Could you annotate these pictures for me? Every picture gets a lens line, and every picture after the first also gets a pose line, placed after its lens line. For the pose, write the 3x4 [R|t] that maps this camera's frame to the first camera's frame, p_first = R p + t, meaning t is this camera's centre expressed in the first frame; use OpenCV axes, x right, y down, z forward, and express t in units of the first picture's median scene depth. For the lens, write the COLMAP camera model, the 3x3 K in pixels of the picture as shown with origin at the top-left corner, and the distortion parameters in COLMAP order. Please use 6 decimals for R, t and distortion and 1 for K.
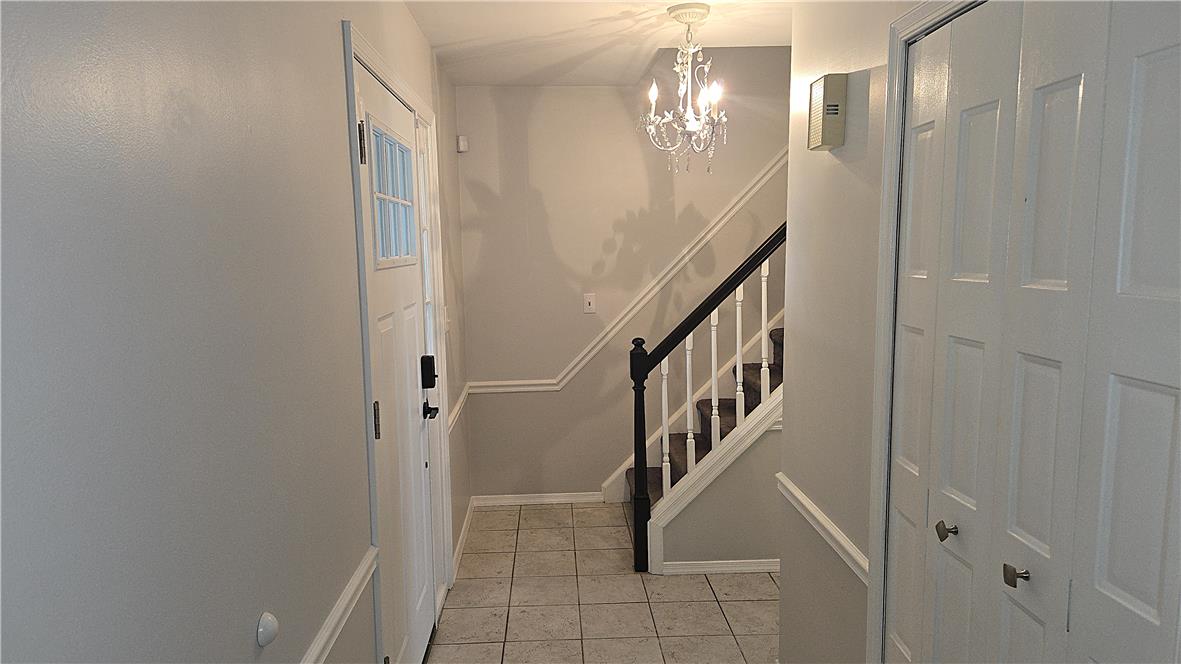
lens RADIAL K [[736.8, 0, 590.7], [0, 736.8, 333.7], [0, 0, 1]] dist [0.029151, 0.000208]
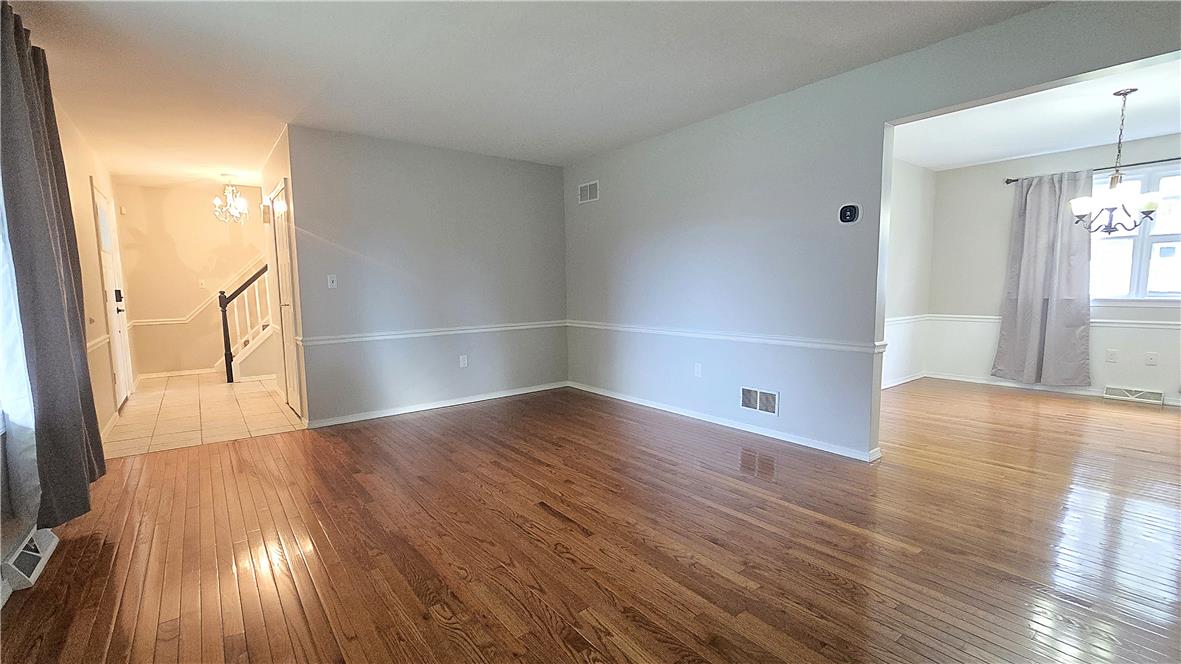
lens RADIAL K [[506.9, 0, 592.2], [0, 506.9, 342.3], [0, 0, 1]] dist [-0.000503, -0.000277]
pose [[0.825015, -0.052600, 0.562658, 0.126612], [0.067205, 0.997725, -0.005269, 0.284100], [-0.561101, 0.042160, 0.826673, -1.211017]]
